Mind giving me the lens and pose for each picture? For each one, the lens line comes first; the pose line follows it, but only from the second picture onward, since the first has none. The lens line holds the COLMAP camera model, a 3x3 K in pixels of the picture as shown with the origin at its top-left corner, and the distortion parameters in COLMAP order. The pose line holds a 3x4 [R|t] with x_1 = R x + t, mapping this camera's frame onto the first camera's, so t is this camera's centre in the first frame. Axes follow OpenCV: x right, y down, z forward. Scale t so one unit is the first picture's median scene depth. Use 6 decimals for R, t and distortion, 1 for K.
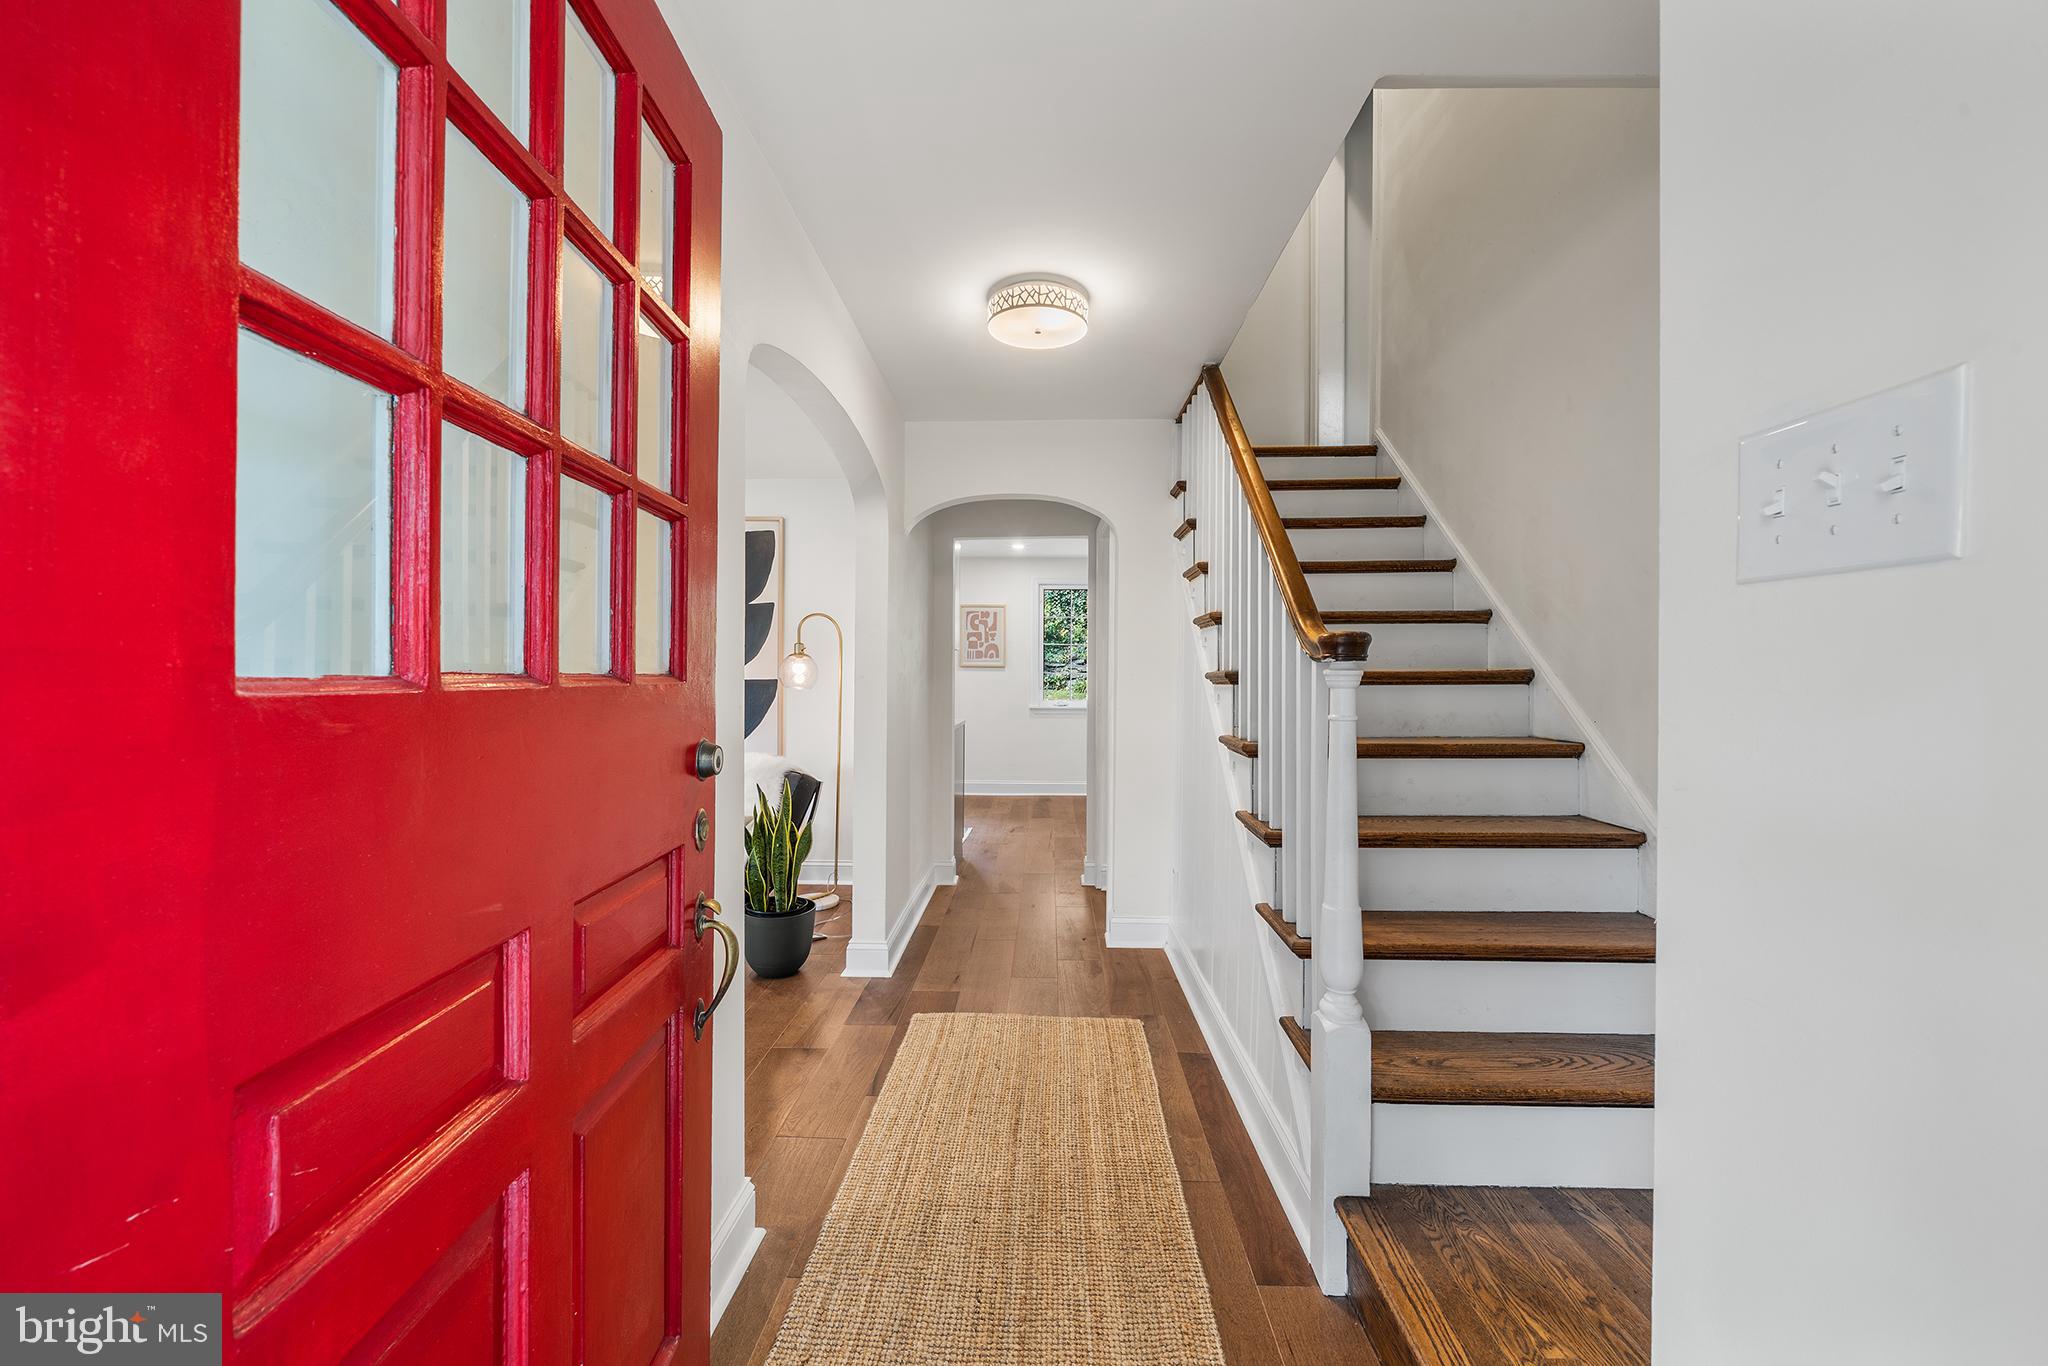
lens RADIAL K [[776.4, 0, 1020.0], [0, 776.4, 676.4], [0, 0, 1]] dist [-0.003435, -0.000099]
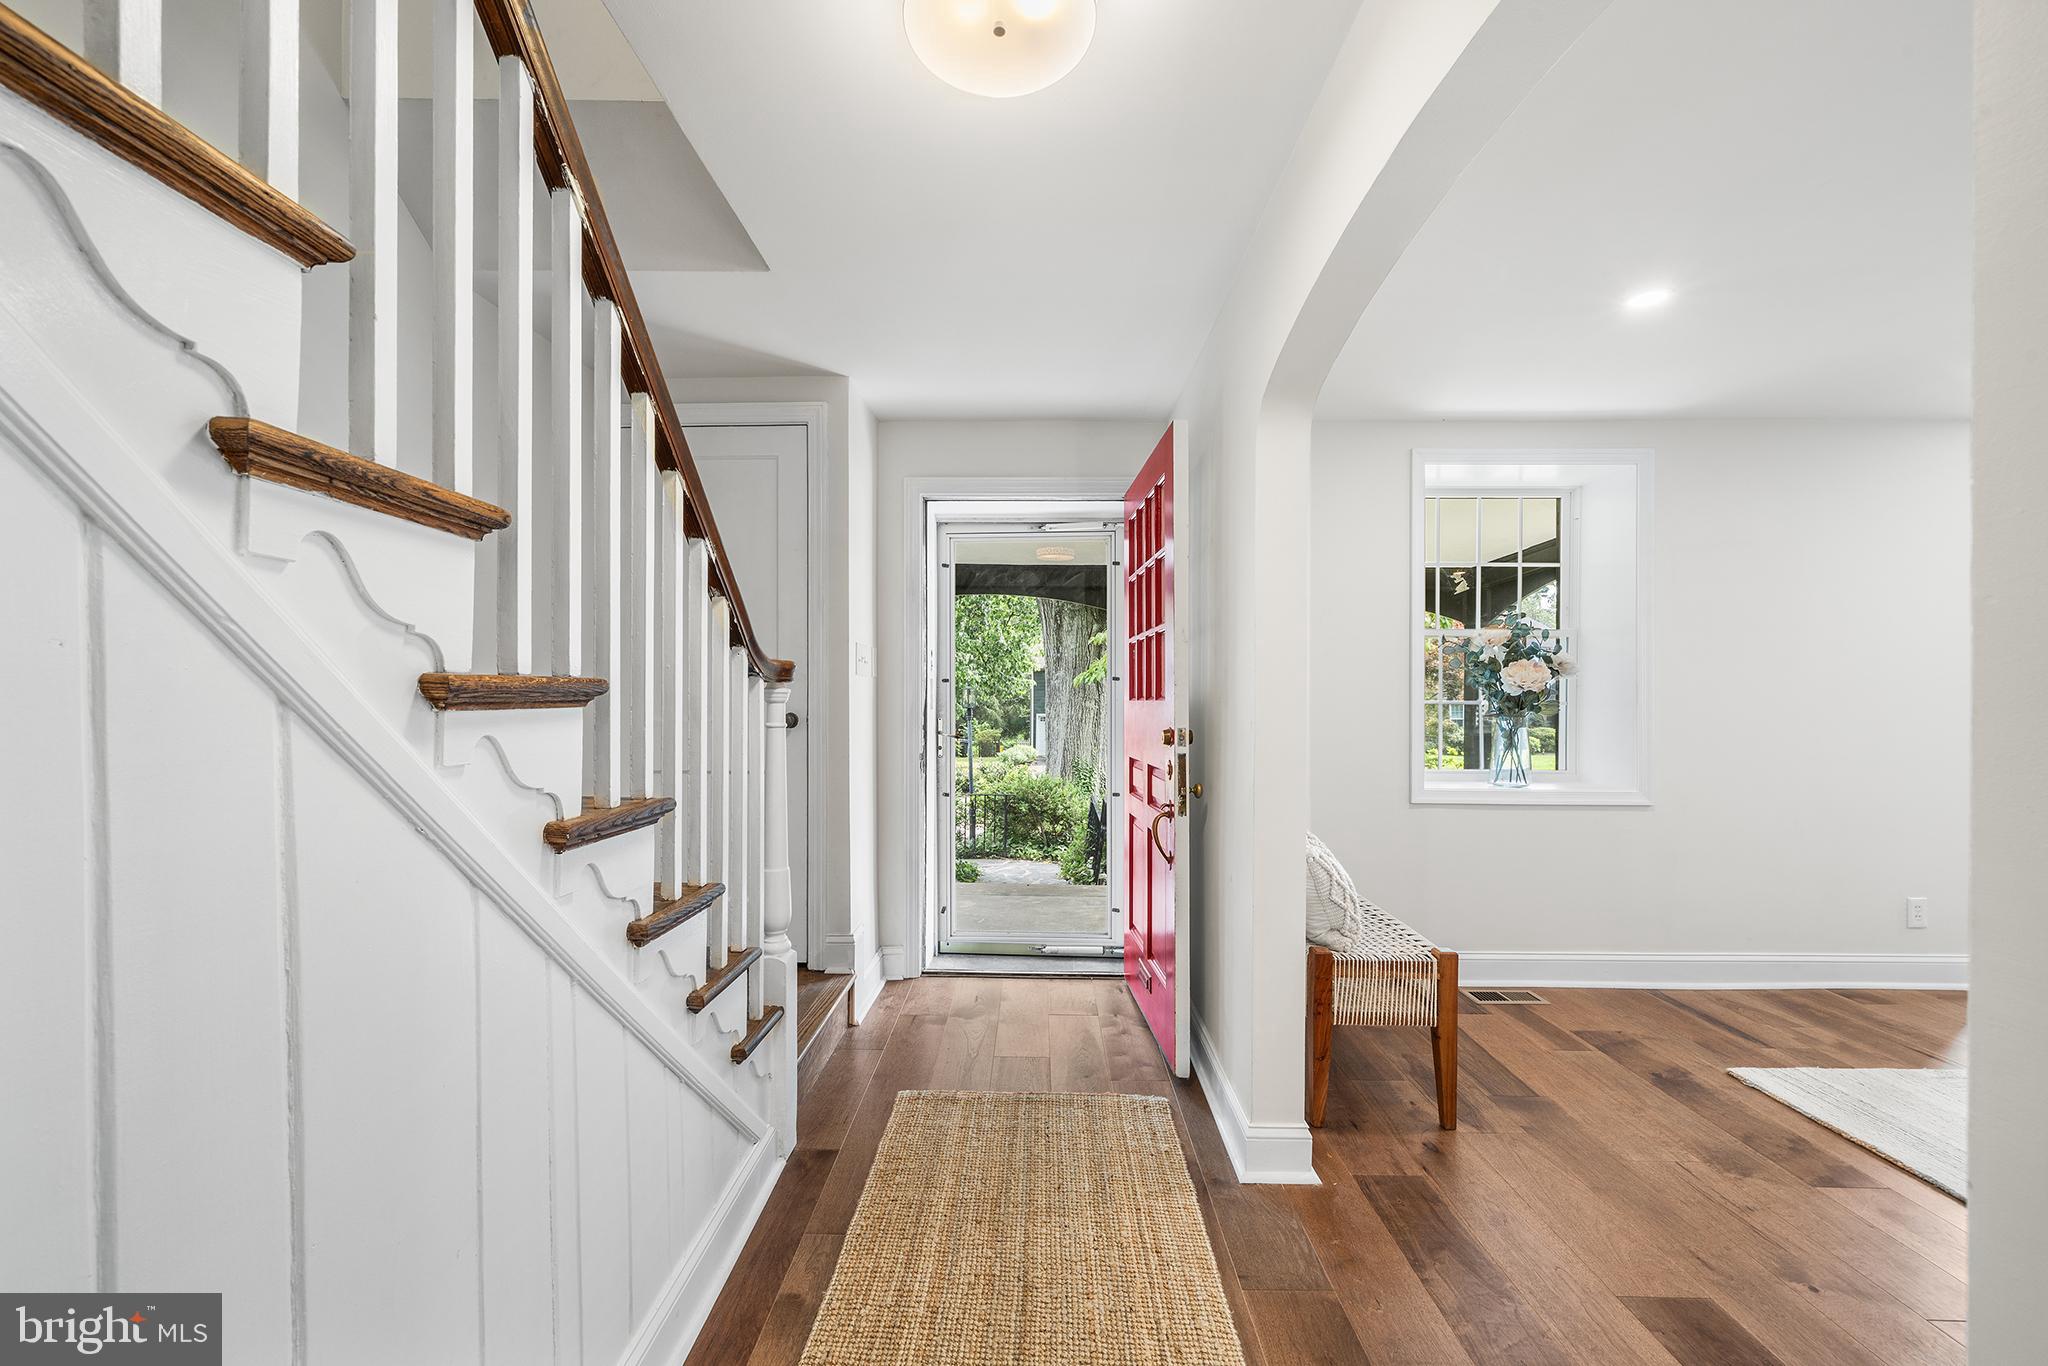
lens RADIAL K [[776.4, 0, 1018.3], [0, 776.4, 700.5], [0, 0, 1]] dist [-0.003435, -0.000099]
pose [[-0.999909, -0.003943, -0.012911, 0.014484], [-0.003884, 0.999982, -0.004578, 0.009074], [0.012929, -0.004527, -0.999906, 1.898669]]
